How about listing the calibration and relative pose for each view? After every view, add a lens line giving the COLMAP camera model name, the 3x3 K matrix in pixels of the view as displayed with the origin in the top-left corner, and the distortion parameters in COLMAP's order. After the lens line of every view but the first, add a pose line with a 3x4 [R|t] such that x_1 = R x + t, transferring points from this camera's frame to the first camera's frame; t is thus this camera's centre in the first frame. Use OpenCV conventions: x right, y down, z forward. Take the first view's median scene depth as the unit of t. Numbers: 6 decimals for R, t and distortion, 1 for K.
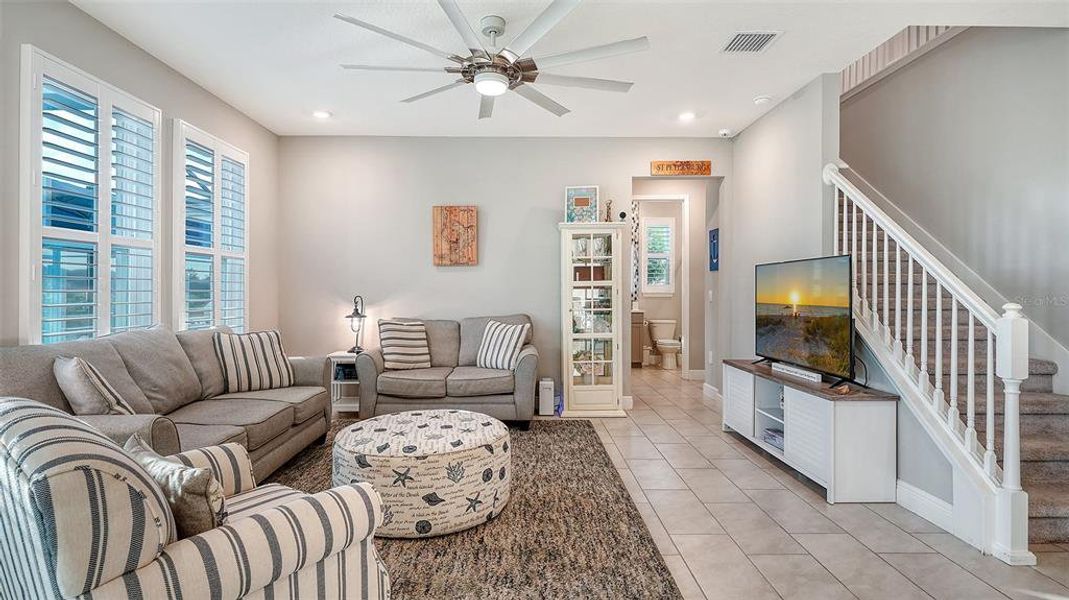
lens RADIAL K [[530.8, 0, 532.1], [0, 530.8, 289.7], [0, 0, 1]] dist [-0.003837, -0.000531]
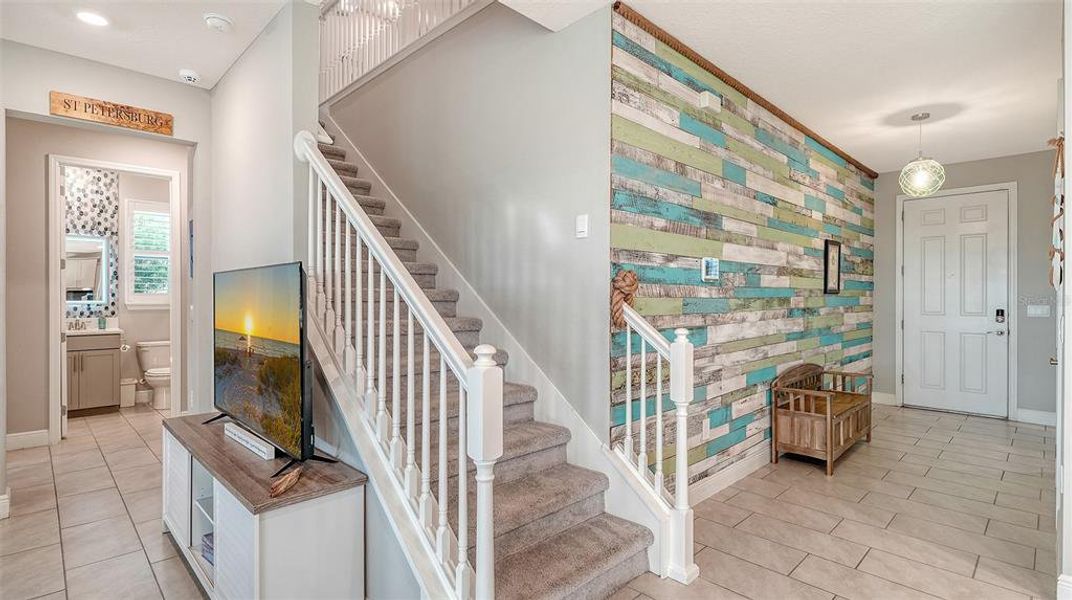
lens RADIAL K [[510.7, 0, 532.0], [0, 510.7, 299.2], [0, 0, 1]] dist [-0.003822, -0.000213]
pose [[0.722157, -0.005083, 0.691710, 0.312739], [-0.002936, 0.999941, 0.010413, -0.023727], [-0.691723, -0.009551, 0.722100, 0.307207]]
